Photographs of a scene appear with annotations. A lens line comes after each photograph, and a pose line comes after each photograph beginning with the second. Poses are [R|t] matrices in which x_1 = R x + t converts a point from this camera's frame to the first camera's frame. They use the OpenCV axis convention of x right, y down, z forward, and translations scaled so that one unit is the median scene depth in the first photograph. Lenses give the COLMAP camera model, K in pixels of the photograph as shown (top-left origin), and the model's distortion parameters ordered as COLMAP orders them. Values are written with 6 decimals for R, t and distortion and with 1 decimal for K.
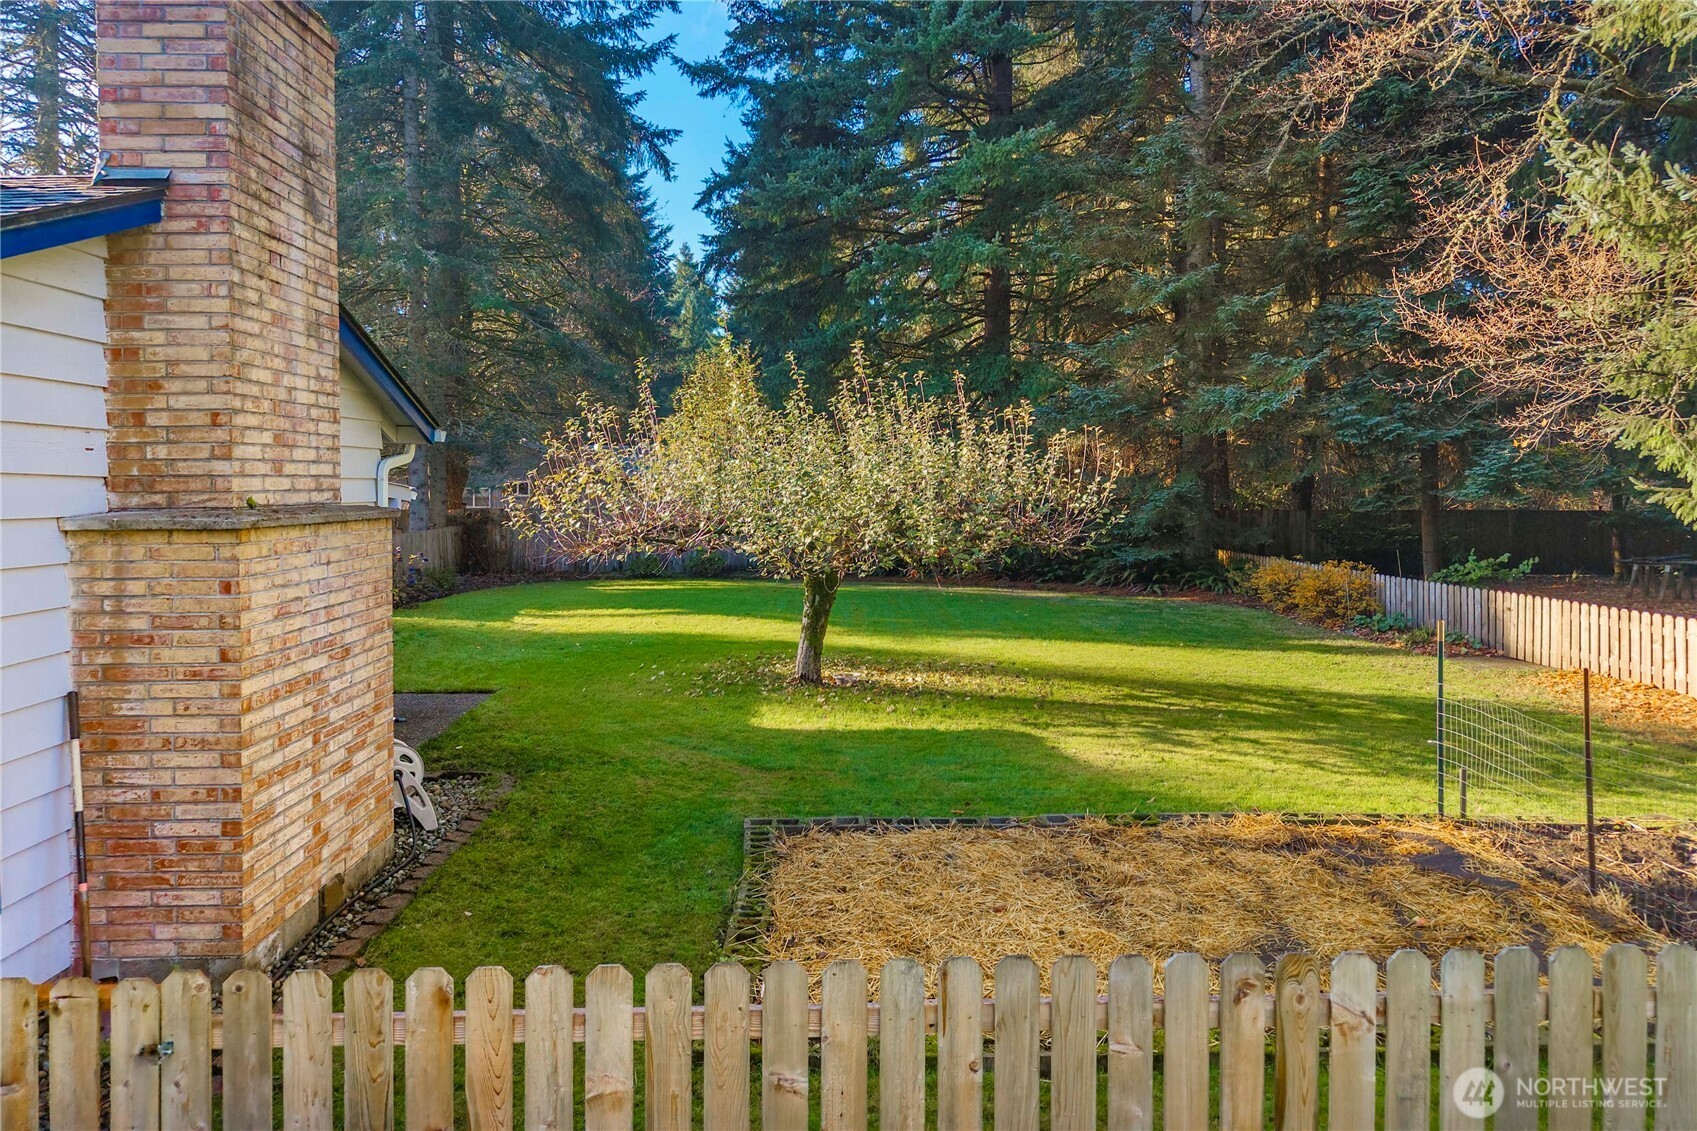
lens RADIAL K [[1114.4, 0, 866.2], [0, 1114.4, 507.4], [0, 0, 1]] dist [0.001340, -0.010053]
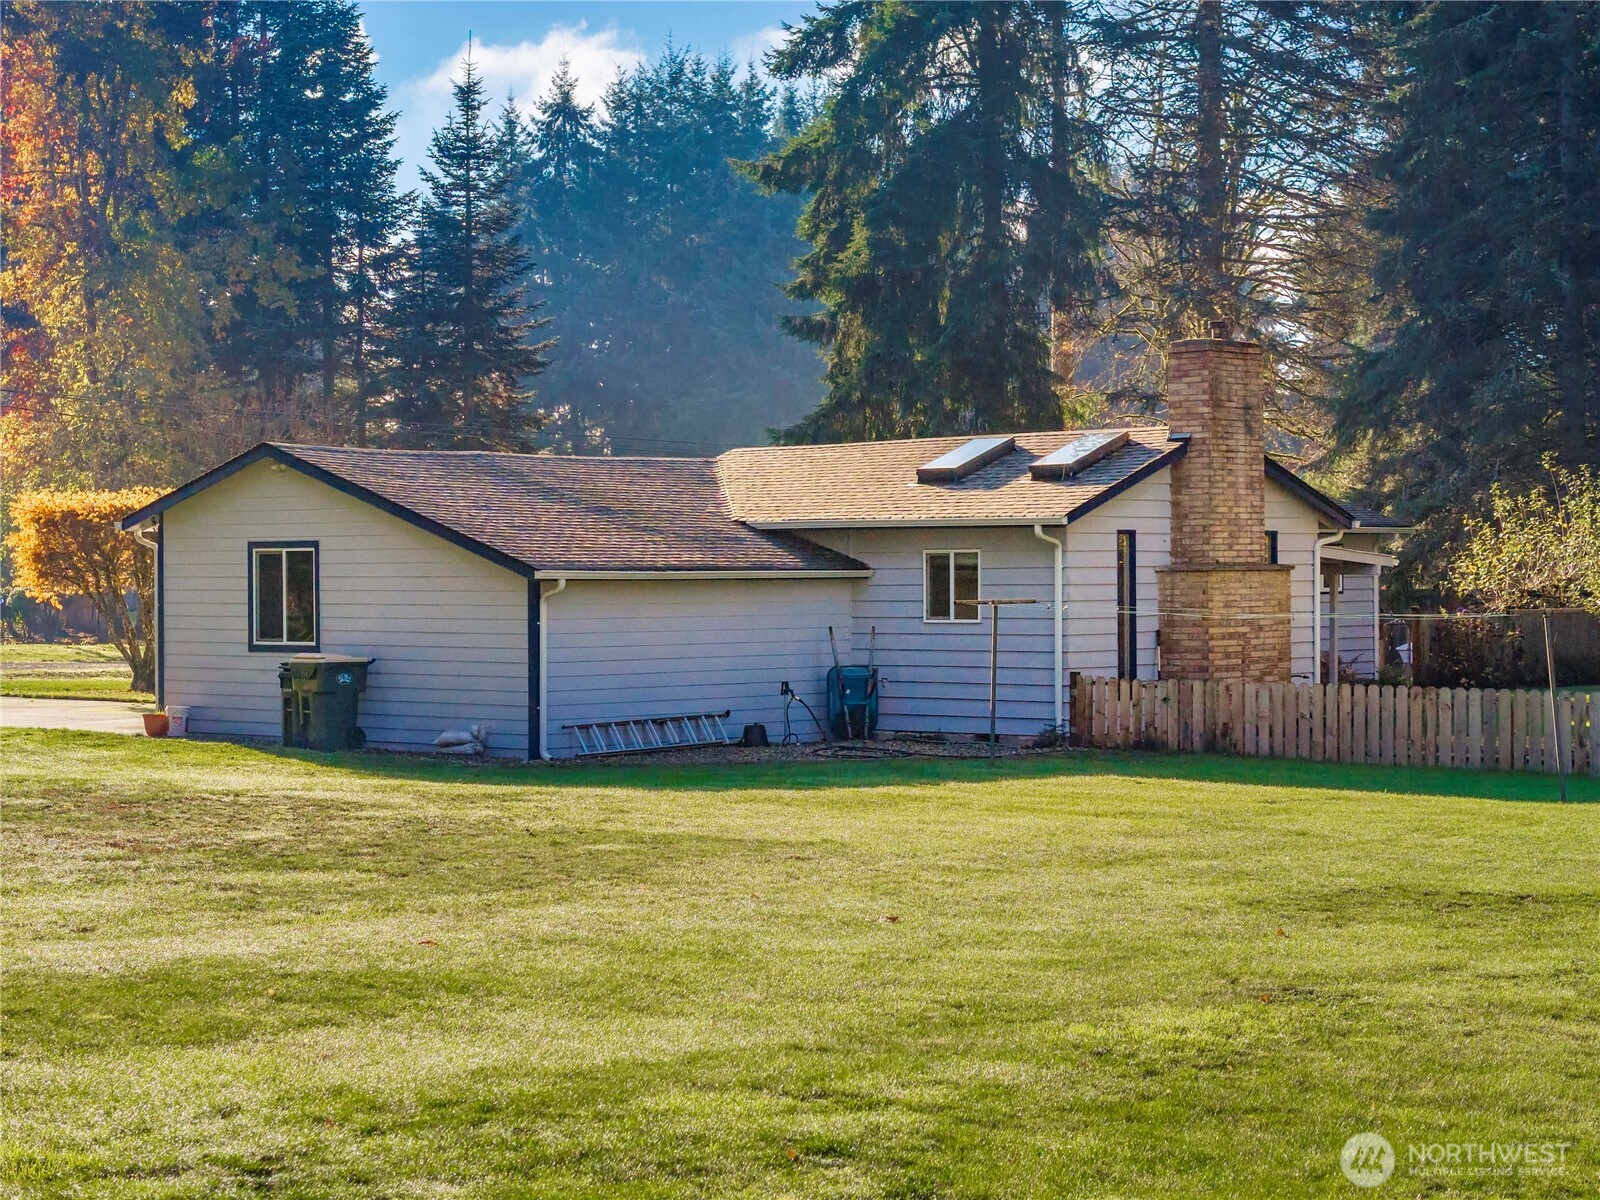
lens RADIAL K [[3261.9, 0, 800.2], [0, 3261.9, 600.7], [0, 0, 1]] dist [0.001756, 0.000000]
pose [[0.712918, -0.001942, -0.701245, 4.043992], [-0.006923, 0.999928, -0.009808, 0.167971], [0.701214, 0.011847, 0.712853, -5.038724]]
